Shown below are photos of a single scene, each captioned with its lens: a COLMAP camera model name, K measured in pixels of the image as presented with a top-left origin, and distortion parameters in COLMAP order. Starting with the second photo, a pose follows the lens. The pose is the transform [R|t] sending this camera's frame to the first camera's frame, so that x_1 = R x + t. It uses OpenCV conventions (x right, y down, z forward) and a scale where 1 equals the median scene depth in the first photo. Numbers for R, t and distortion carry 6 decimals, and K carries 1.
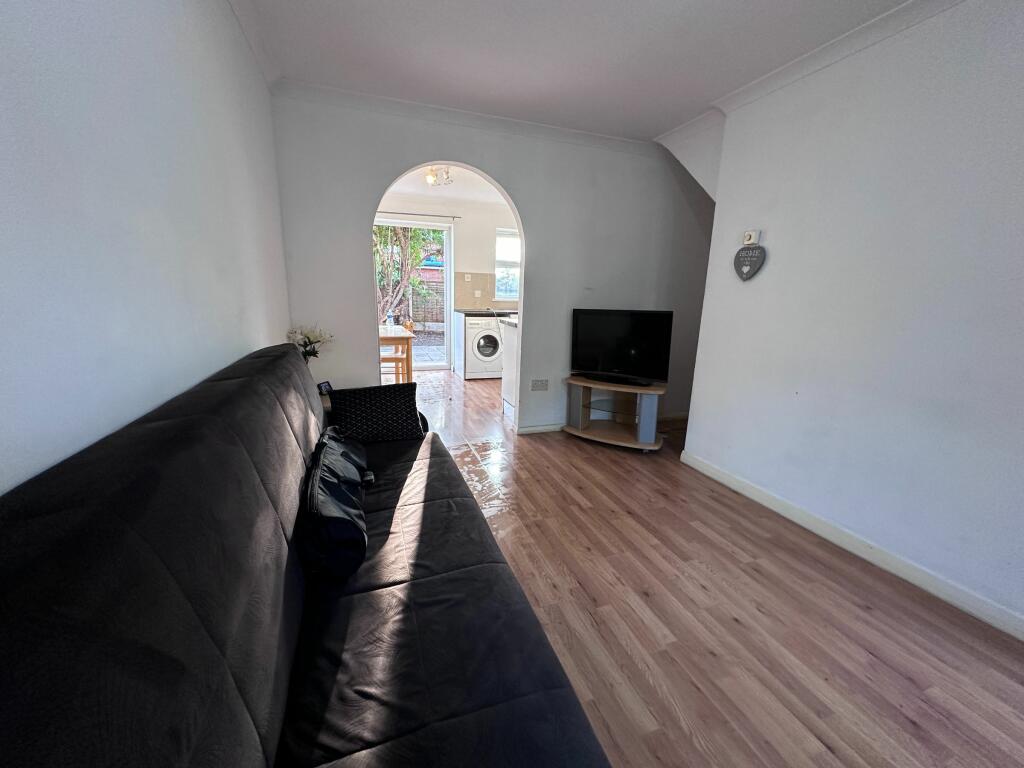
lens RADIAL K [[410.7, 0, 512.0], [0, 410.7, 380.7], [0, 0, 1]] dist [0.001325, 0.000001]
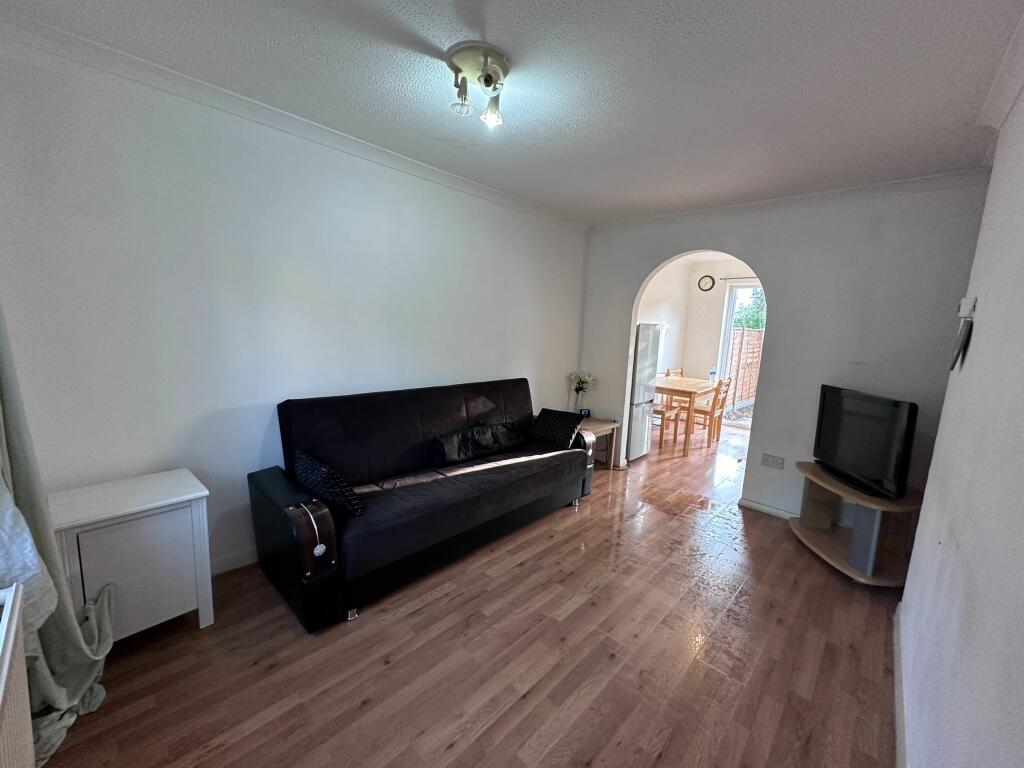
lens RADIAL K [[410.7, 0, 510.8], [0, 410.7, 381.7], [0, 0, 1]] dist [0.001325, 0.000001]
pose [[0.448541, 0.124831, -0.885002, 1.157488], [-0.219312, 0.975297, 0.026415, -0.115139], [0.866437, 0.182243, 0.464837, 0.066944]]
